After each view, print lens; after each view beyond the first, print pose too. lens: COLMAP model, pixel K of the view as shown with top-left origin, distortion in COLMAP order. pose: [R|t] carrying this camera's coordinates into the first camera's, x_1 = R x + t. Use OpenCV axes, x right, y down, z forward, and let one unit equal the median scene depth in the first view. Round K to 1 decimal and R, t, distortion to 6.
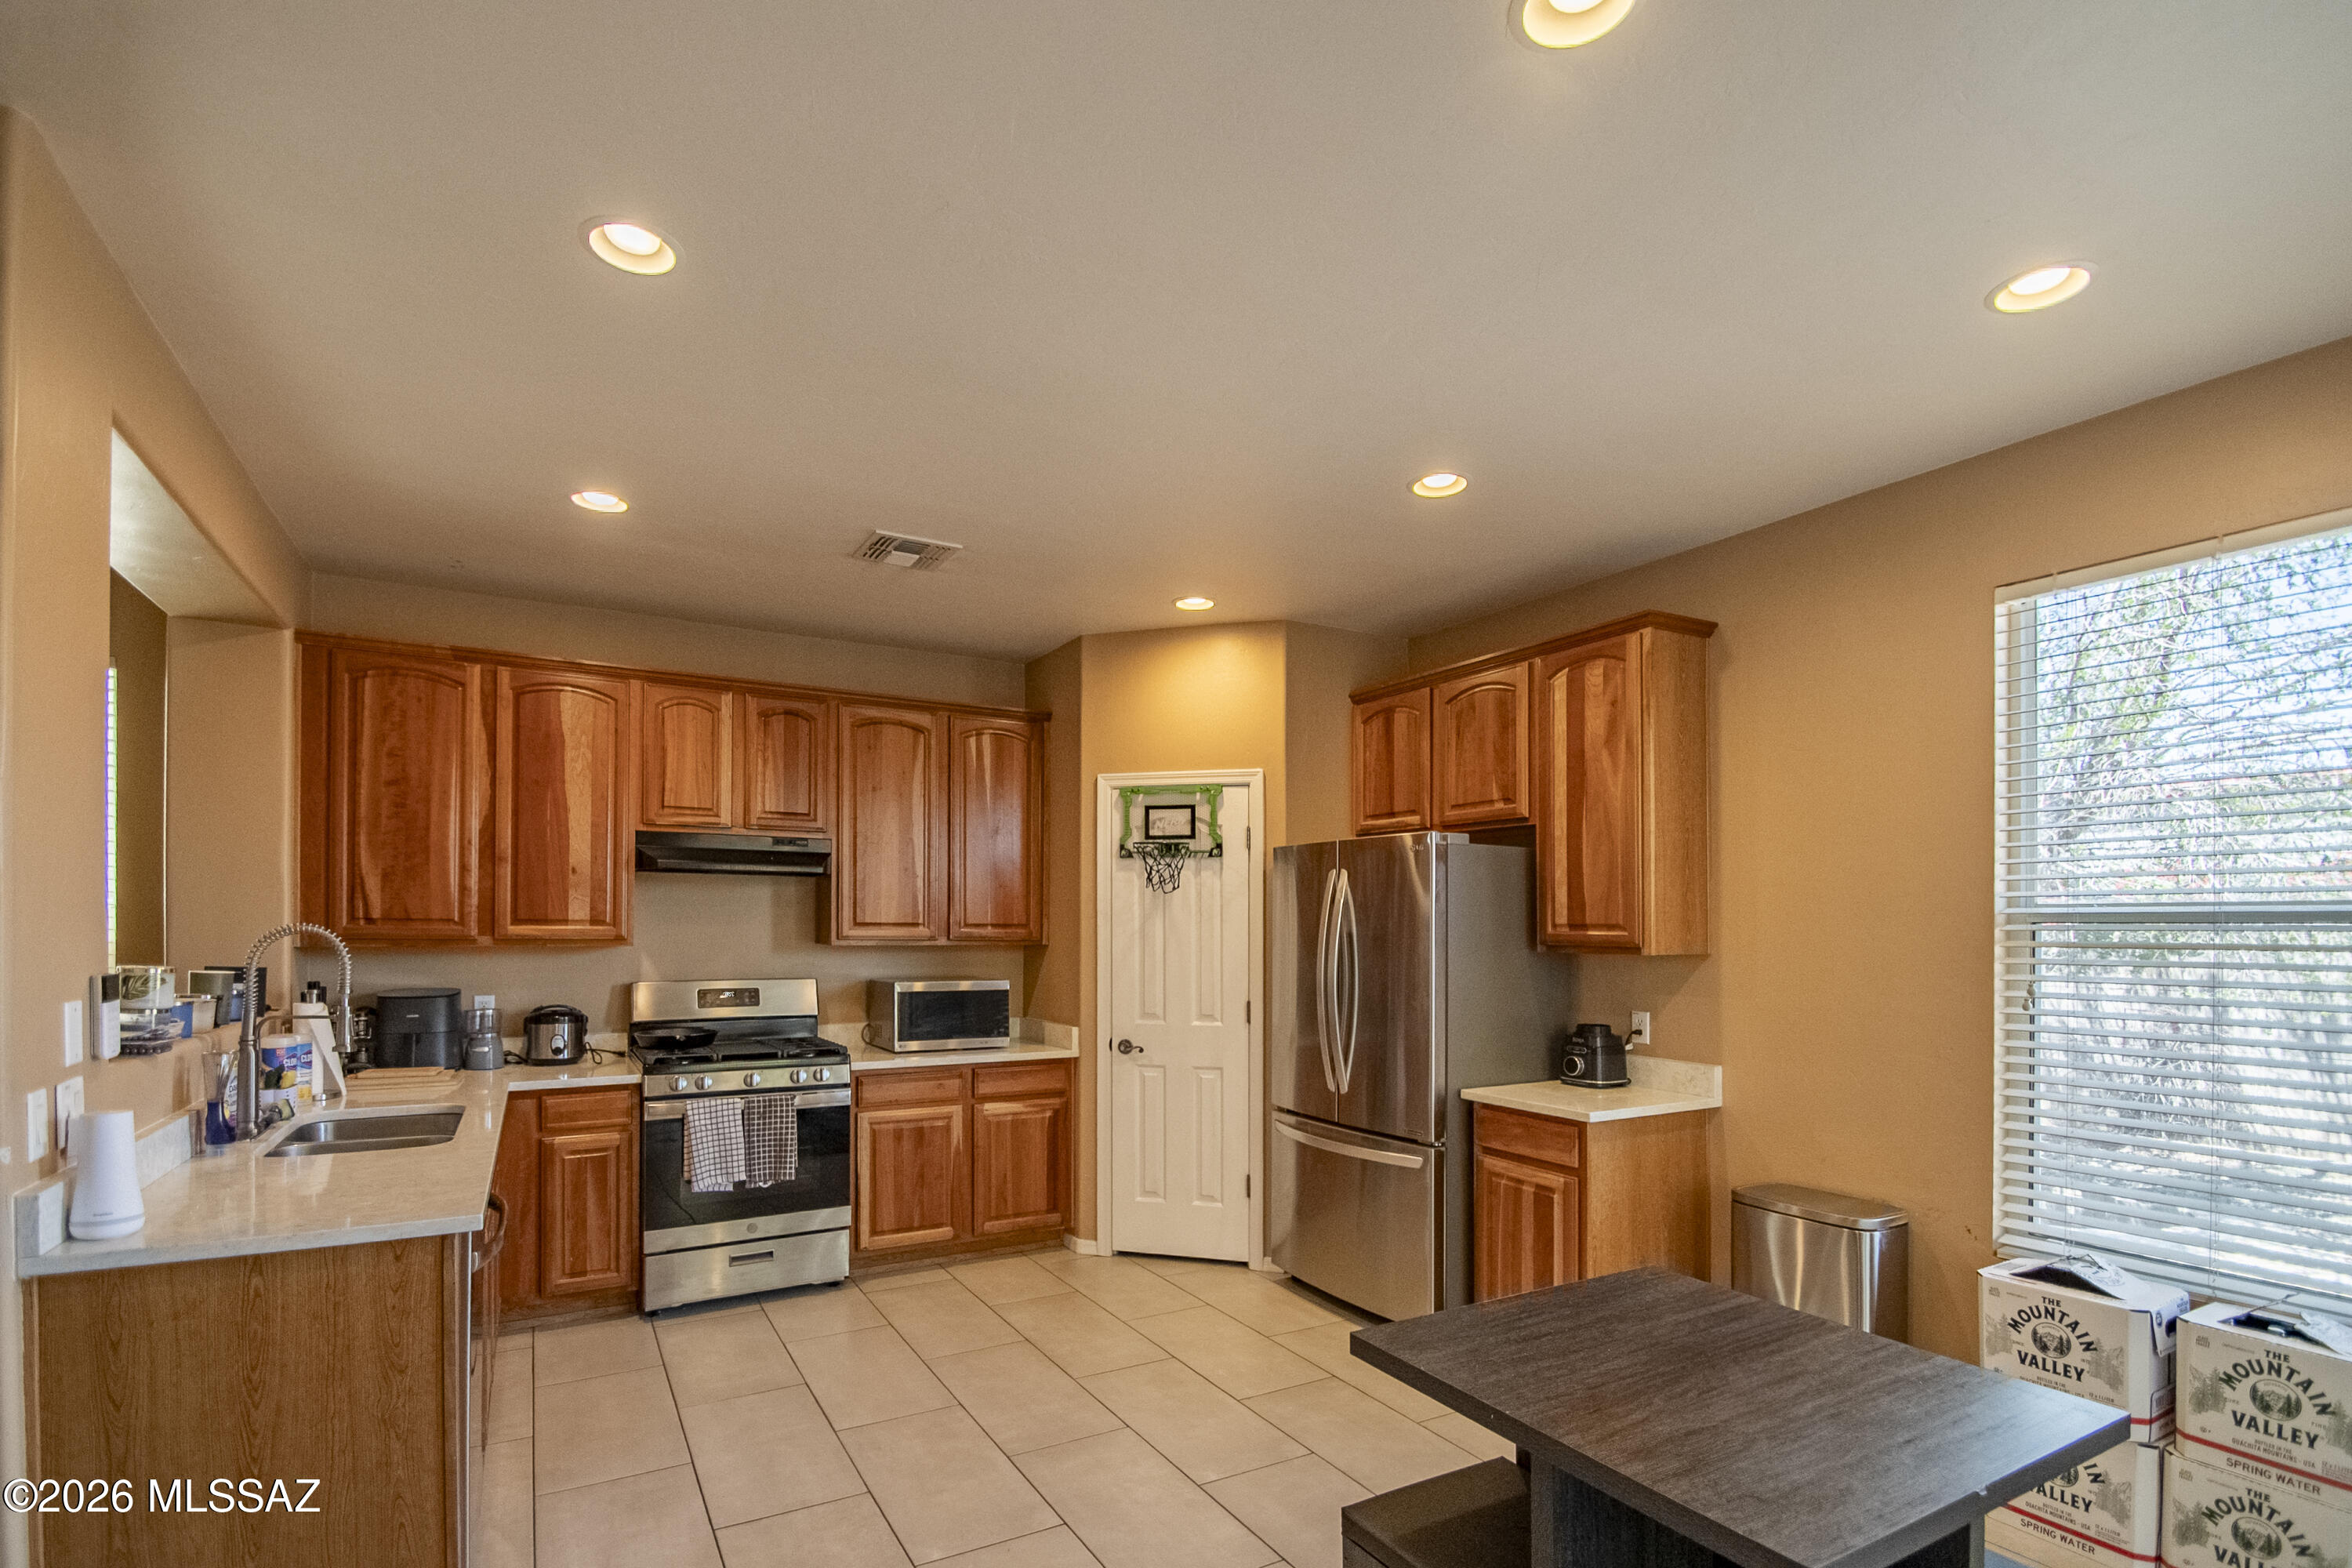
lens RADIAL K [[1076.2, 0, 1169.7], [0, 1076.2, 919.4], [0, 0, 1]] dist [0.000623, -0.000189]
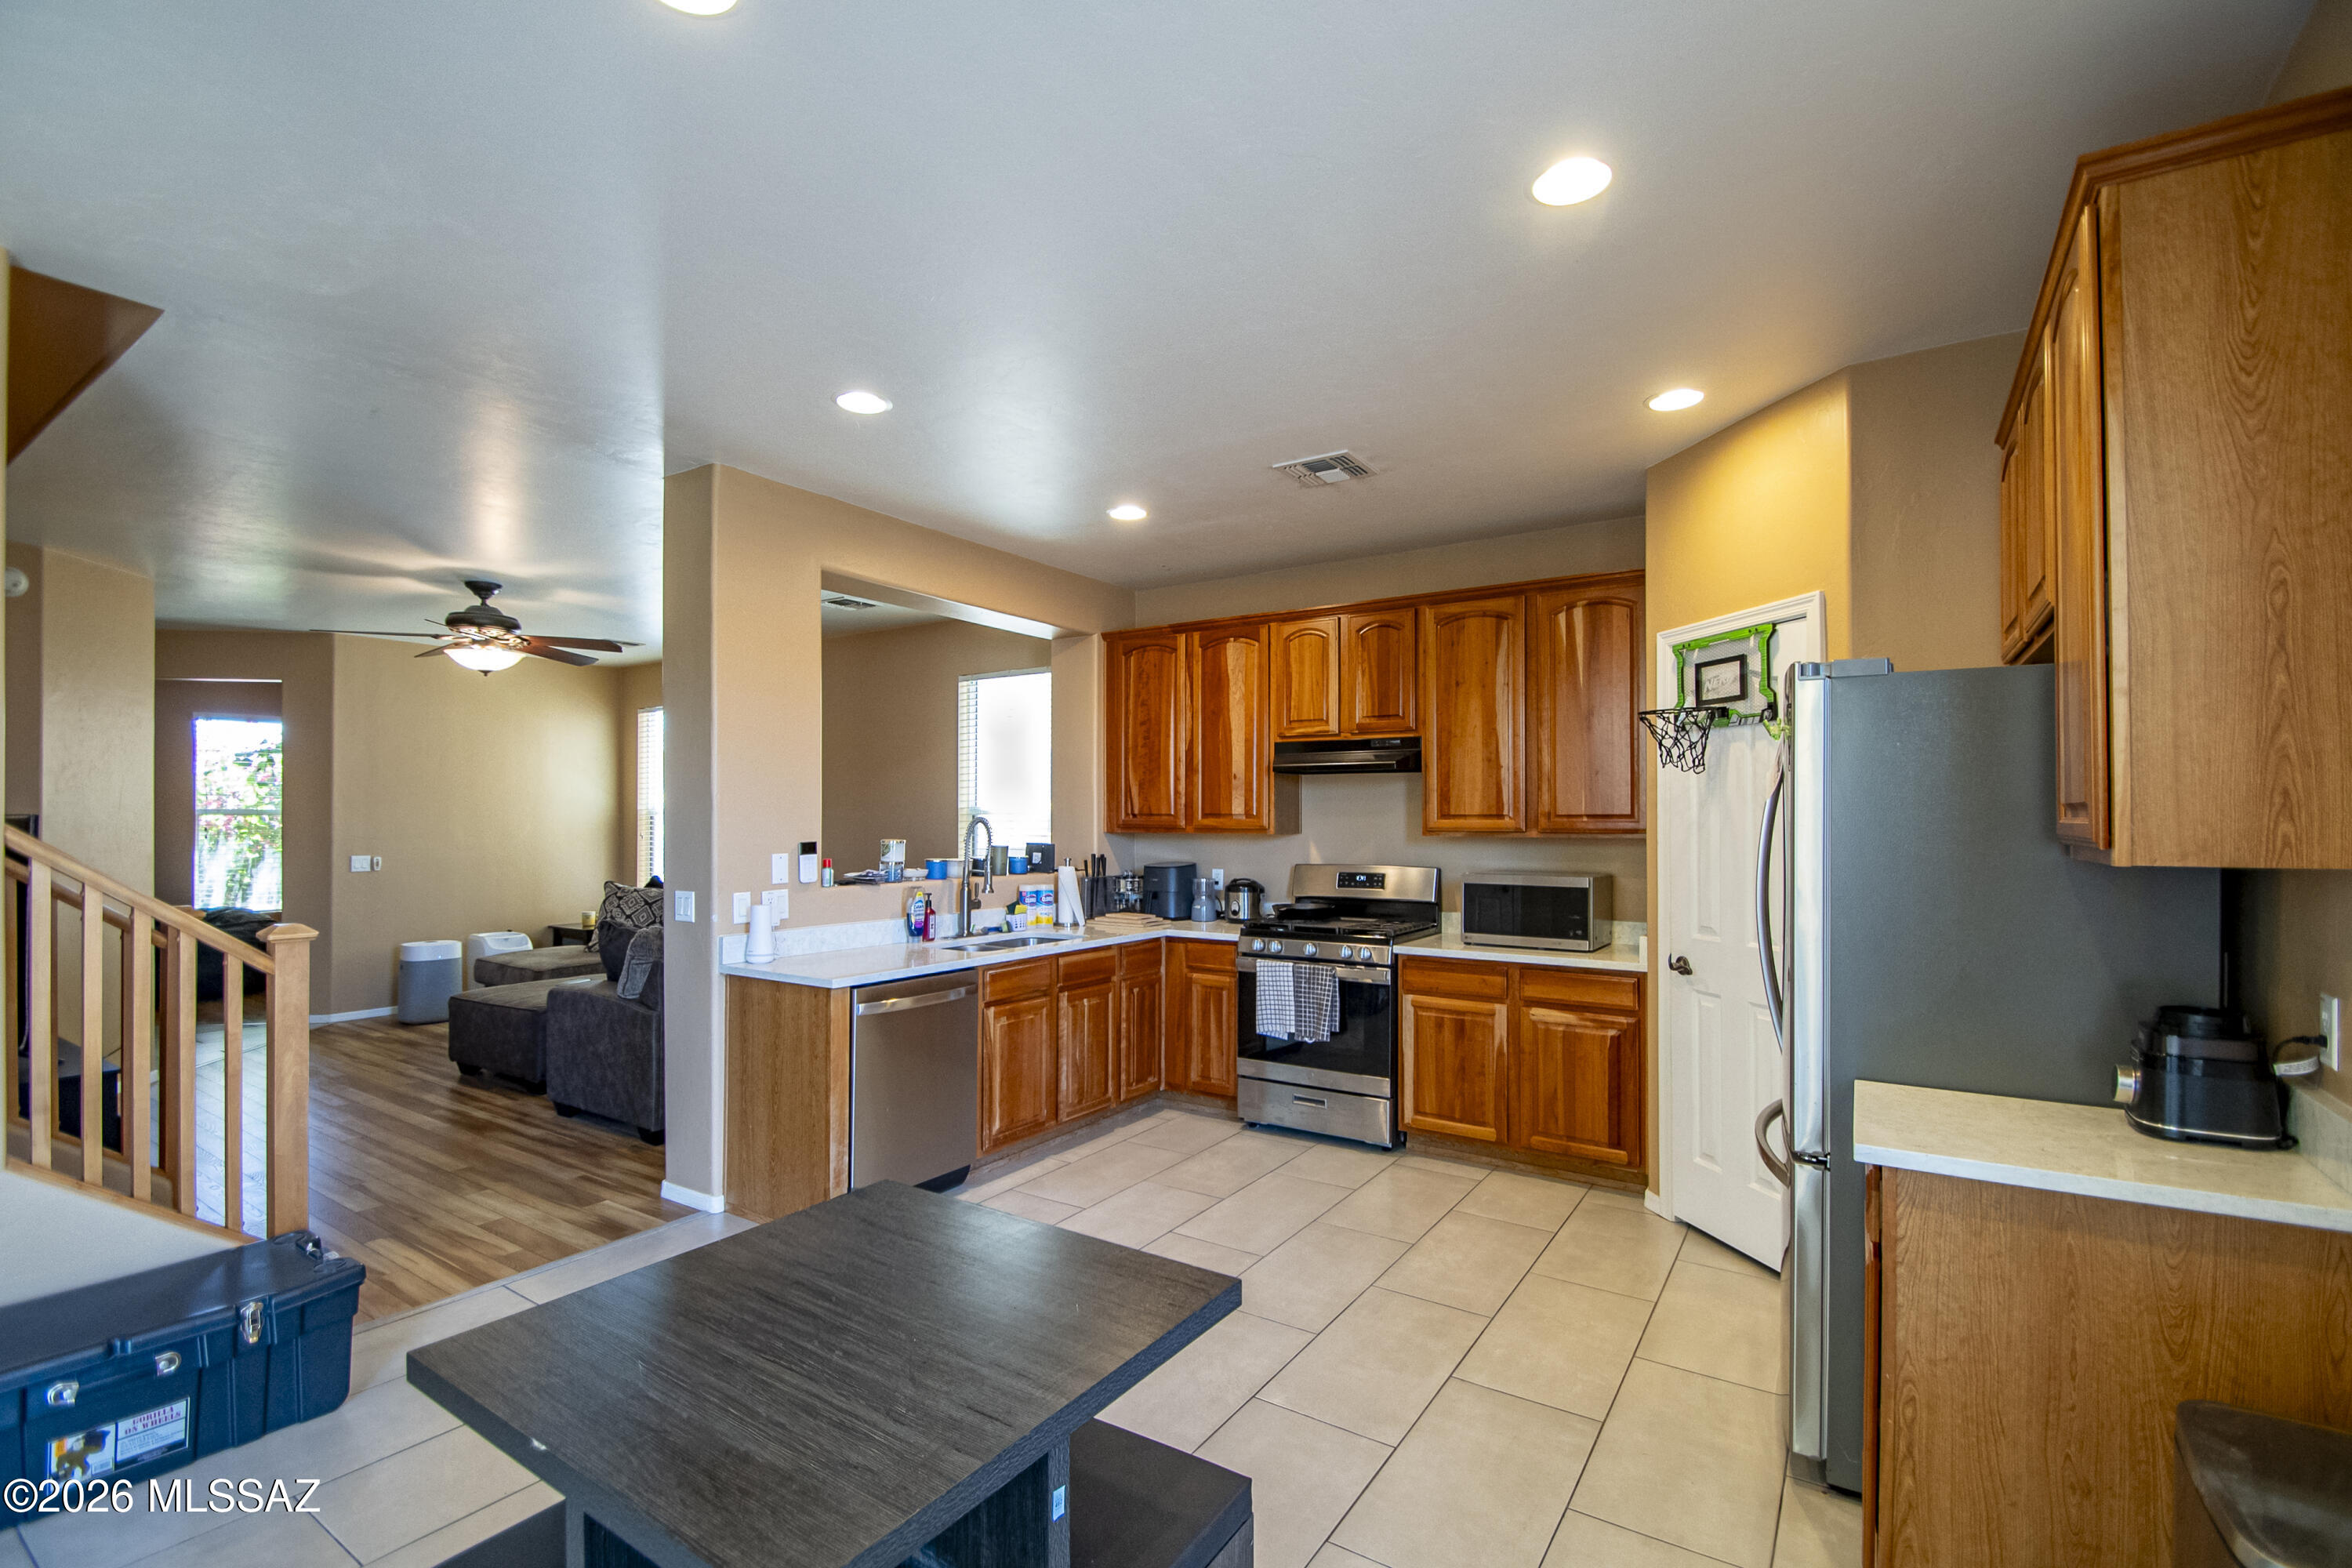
lens RADIAL K [[1055.6, 0, 1176.5], [0, 1055.6, 818.0], [0, 0, 1]] dist [-0.023091, -0.000191]
pose [[0.446667, -0.005569, -0.894683, 0.538546], [0.006195, 0.999976, -0.003132, 0.008565], [0.894679, -0.004143, 0.446690, 0.340292]]
